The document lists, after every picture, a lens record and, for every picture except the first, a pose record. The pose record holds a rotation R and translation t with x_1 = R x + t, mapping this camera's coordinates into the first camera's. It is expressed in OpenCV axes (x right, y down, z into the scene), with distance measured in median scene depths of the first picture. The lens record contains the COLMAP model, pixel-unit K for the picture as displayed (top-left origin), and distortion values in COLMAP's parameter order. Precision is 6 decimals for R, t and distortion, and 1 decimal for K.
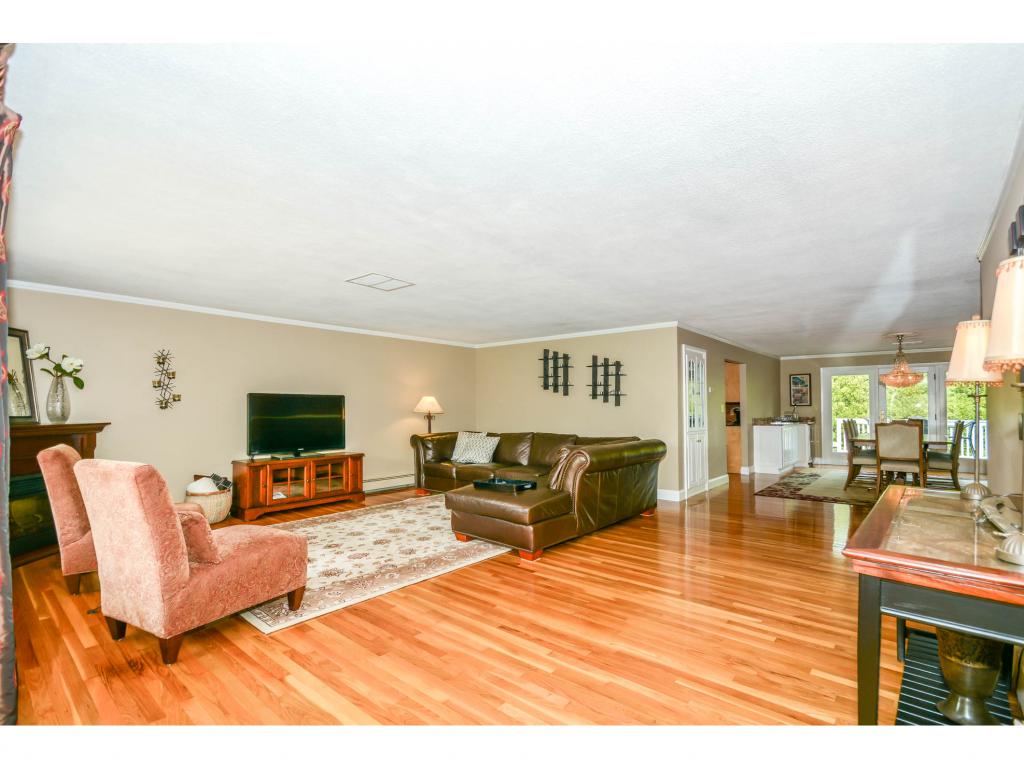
lens RADIAL K [[468.4, 0, 512.0], [0, 468.4, 384.0], [0, 0, 1]] dist [0.045762, -0.022511]
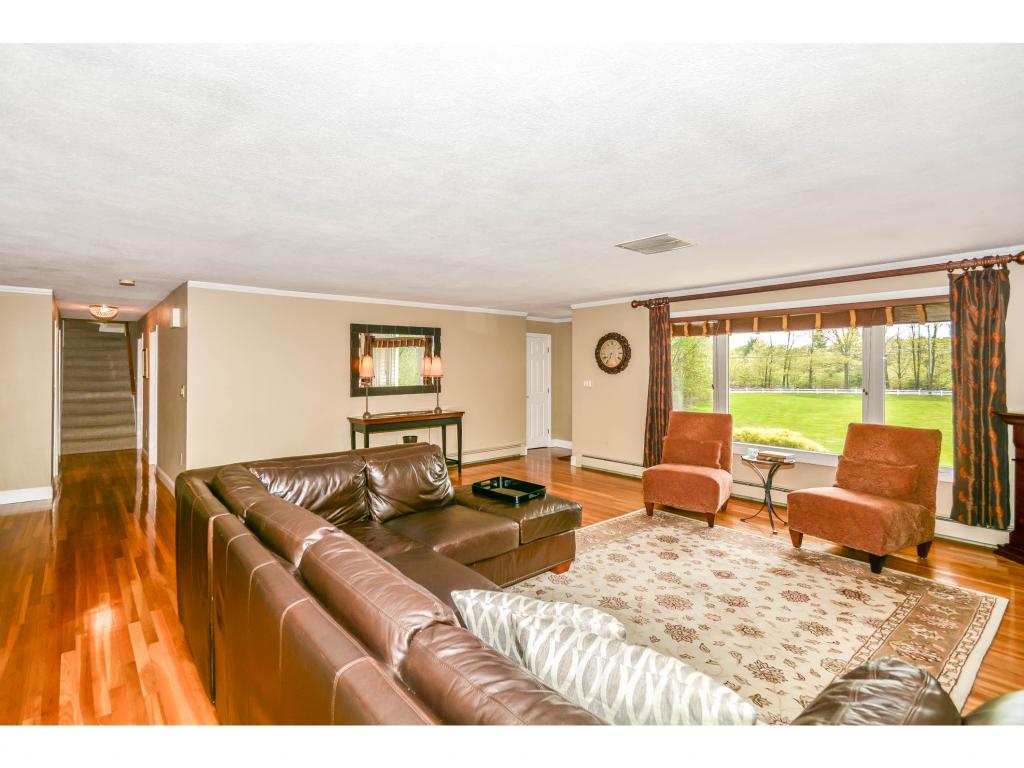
lens RADIAL K [[468.4, 0, 512.0], [0, 468.4, 384.0], [0, 0, 1]] dist [0.045762, -0.022511]
pose [[-0.993100, -0.005449, 0.117147, -0.118767], [-0.009661, 0.999326, -0.035411, 0.056158], [-0.116875, -0.036298, -0.992483, 1.863510]]
